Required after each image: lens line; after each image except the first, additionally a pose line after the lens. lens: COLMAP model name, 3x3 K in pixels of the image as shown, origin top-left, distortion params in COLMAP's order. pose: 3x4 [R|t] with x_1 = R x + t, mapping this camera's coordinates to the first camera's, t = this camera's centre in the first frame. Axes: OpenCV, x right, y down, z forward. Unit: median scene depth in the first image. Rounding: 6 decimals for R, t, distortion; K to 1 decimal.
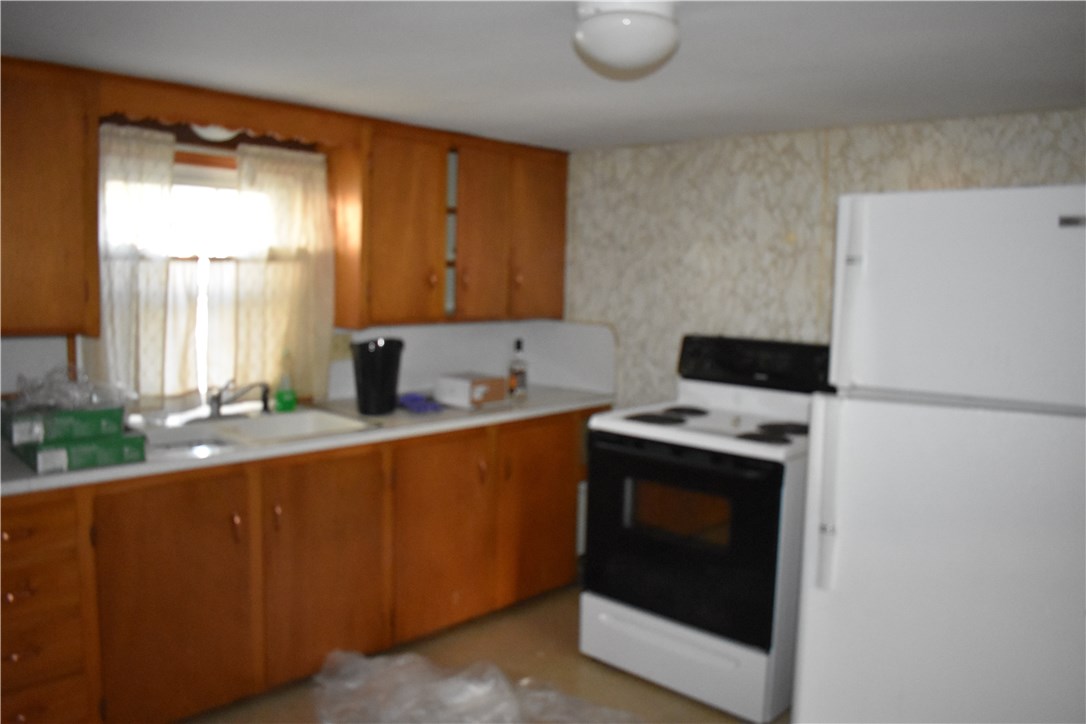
lens RADIAL K [[853.2, 0, 543.9], [0, 853.2, 360.9], [0, 0, 1]] dist [-0.085219, -0.001329]
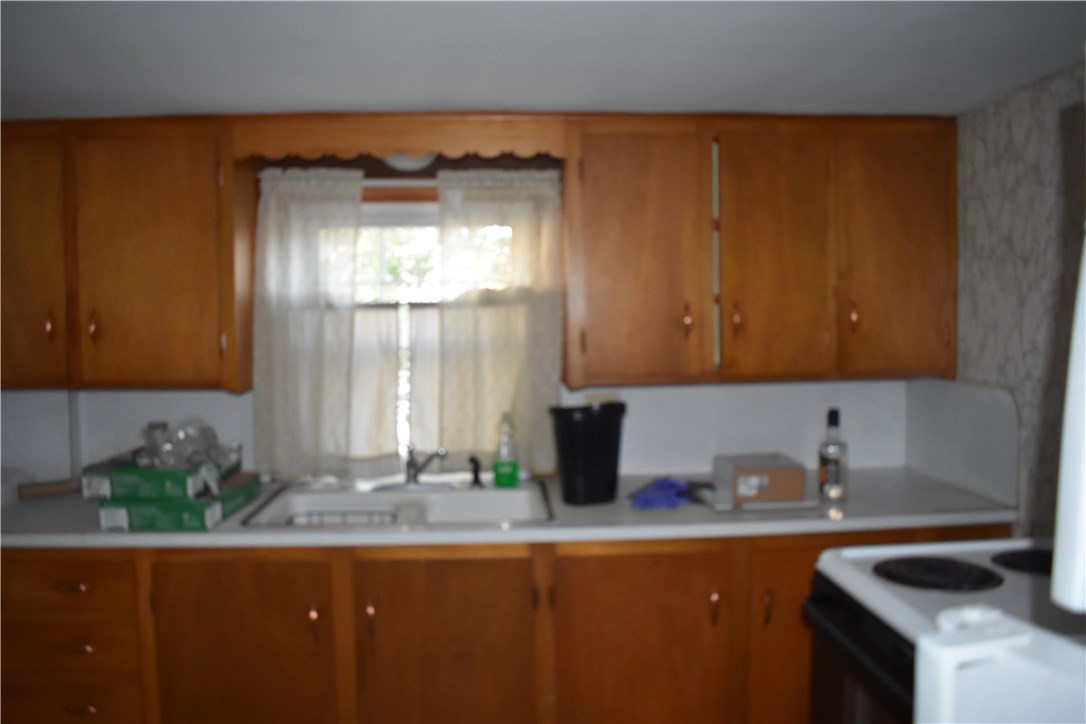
lens RADIAL K [[853.2, 0, 543.0], [0, 853.2, 358.9], [0, 0, 1]] dist [-0.085219, -0.001329]
pose [[0.712899, -0.002143, -0.701263, 0.304919], [-0.040477, 0.998202, -0.044199, -0.029624], [0.700098, 0.059894, 0.711531, 0.435916]]
